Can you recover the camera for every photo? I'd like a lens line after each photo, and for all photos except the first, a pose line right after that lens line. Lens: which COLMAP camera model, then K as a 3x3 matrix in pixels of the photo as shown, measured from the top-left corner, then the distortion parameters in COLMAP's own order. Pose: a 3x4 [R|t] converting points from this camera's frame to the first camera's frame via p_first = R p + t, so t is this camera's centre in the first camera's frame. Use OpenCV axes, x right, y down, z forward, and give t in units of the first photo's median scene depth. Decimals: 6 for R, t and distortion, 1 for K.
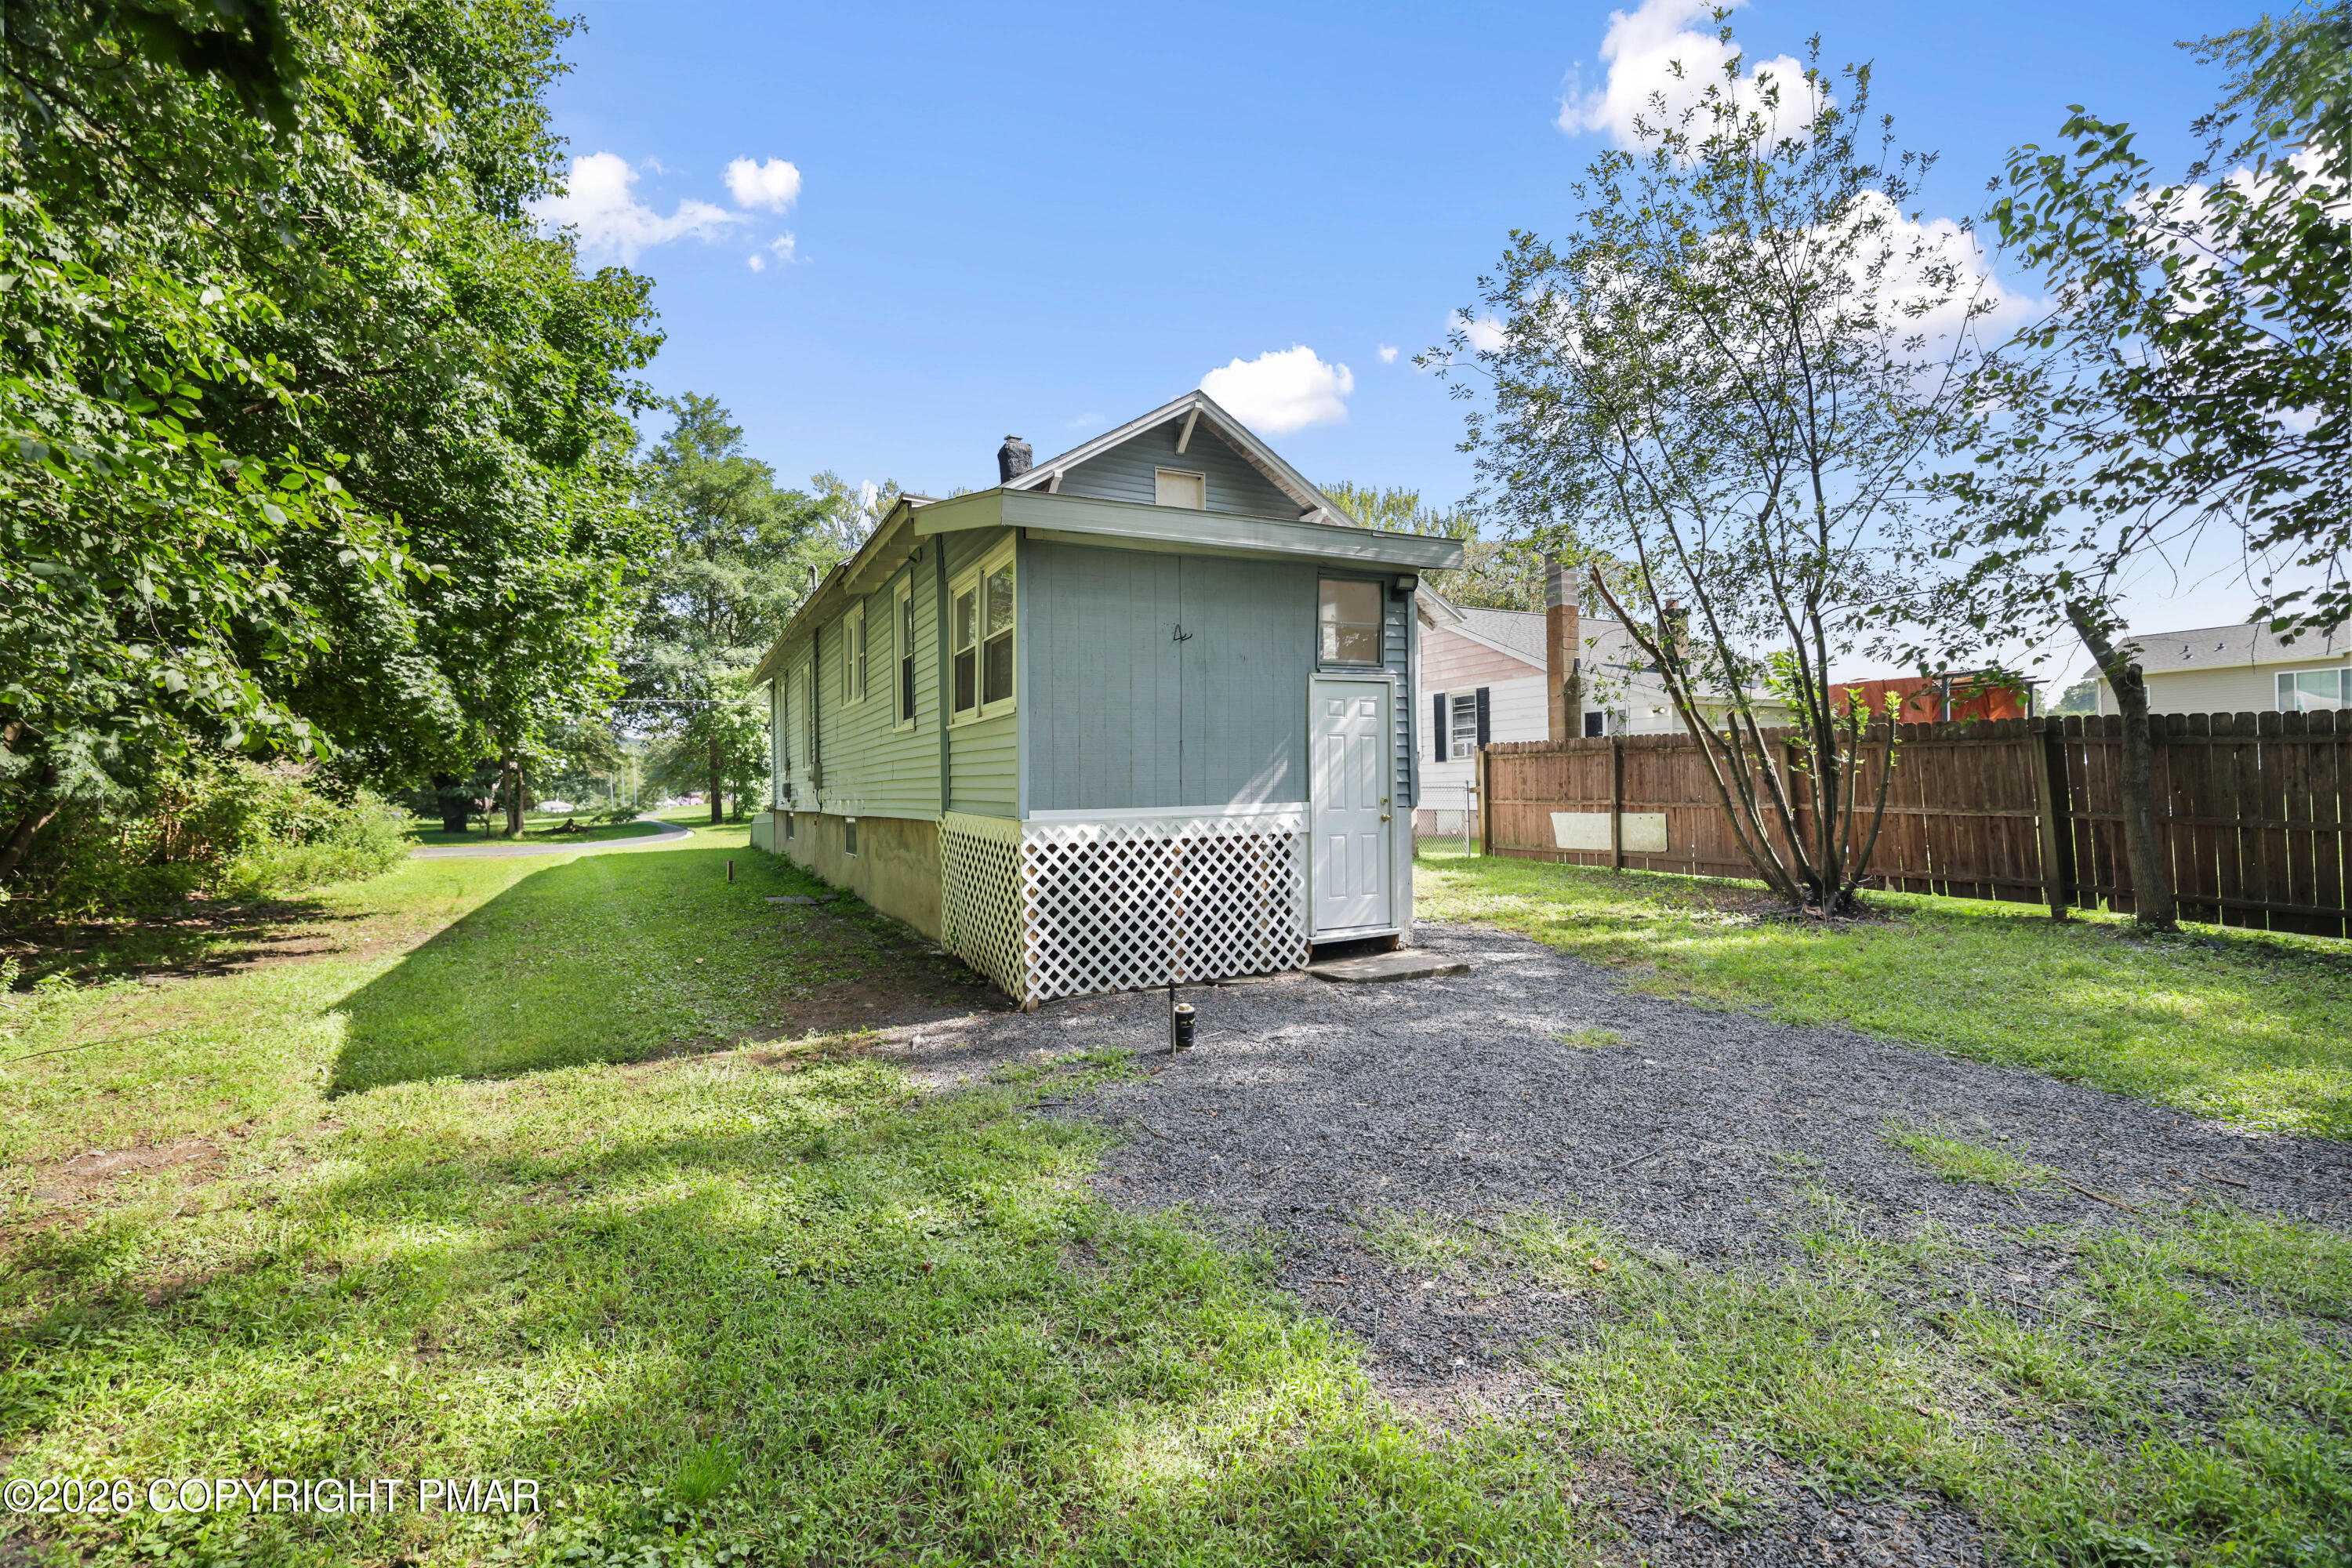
lens RADIAL K [[1021.0, 0, 1170.7], [0, 1021.0, 790.6], [0, 0, 1]] dist [-0.044135, 0.016914]
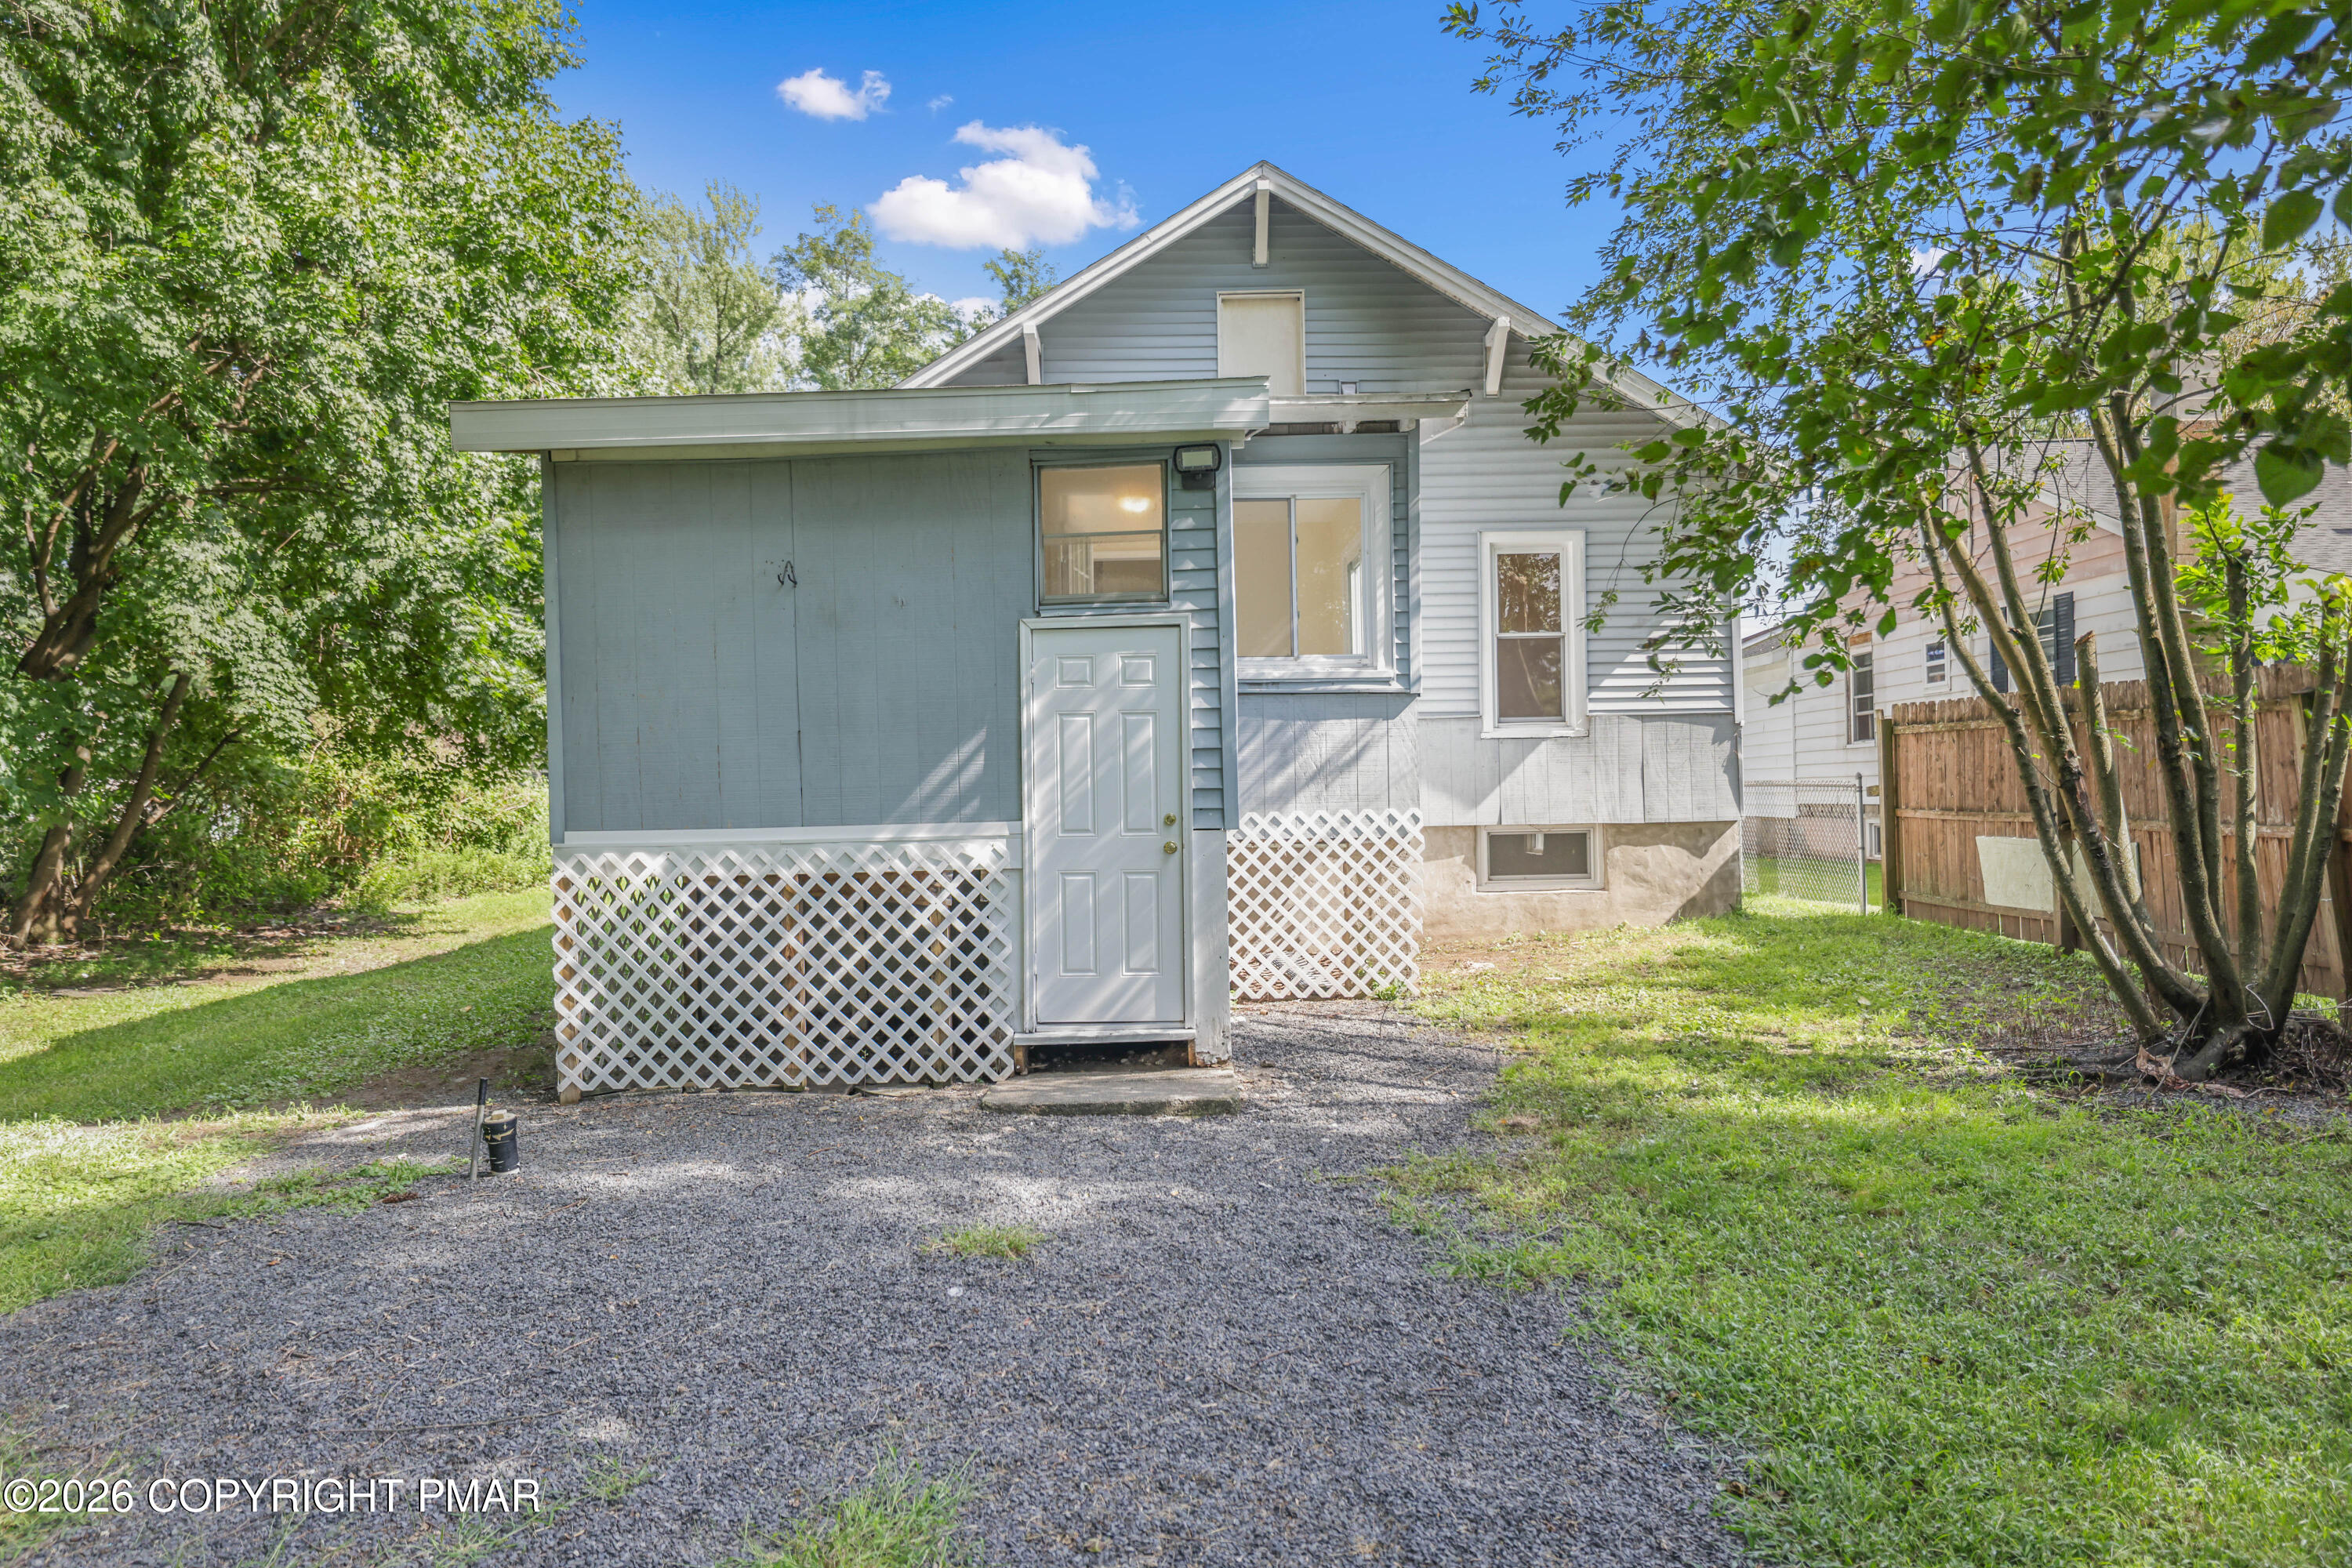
lens RADIAL K [[1529.5, 0, 1176.0], [0, 1529.5, 784.0], [0, 0, 1]] dist [-0.002351, -0.000315]
pose [[0.887338, -0.000254, -0.461120, 0.678843], [0.002863, 0.999984, 0.004958, -0.016821], [0.461111, -0.005719, 0.887324, 0.202434]]
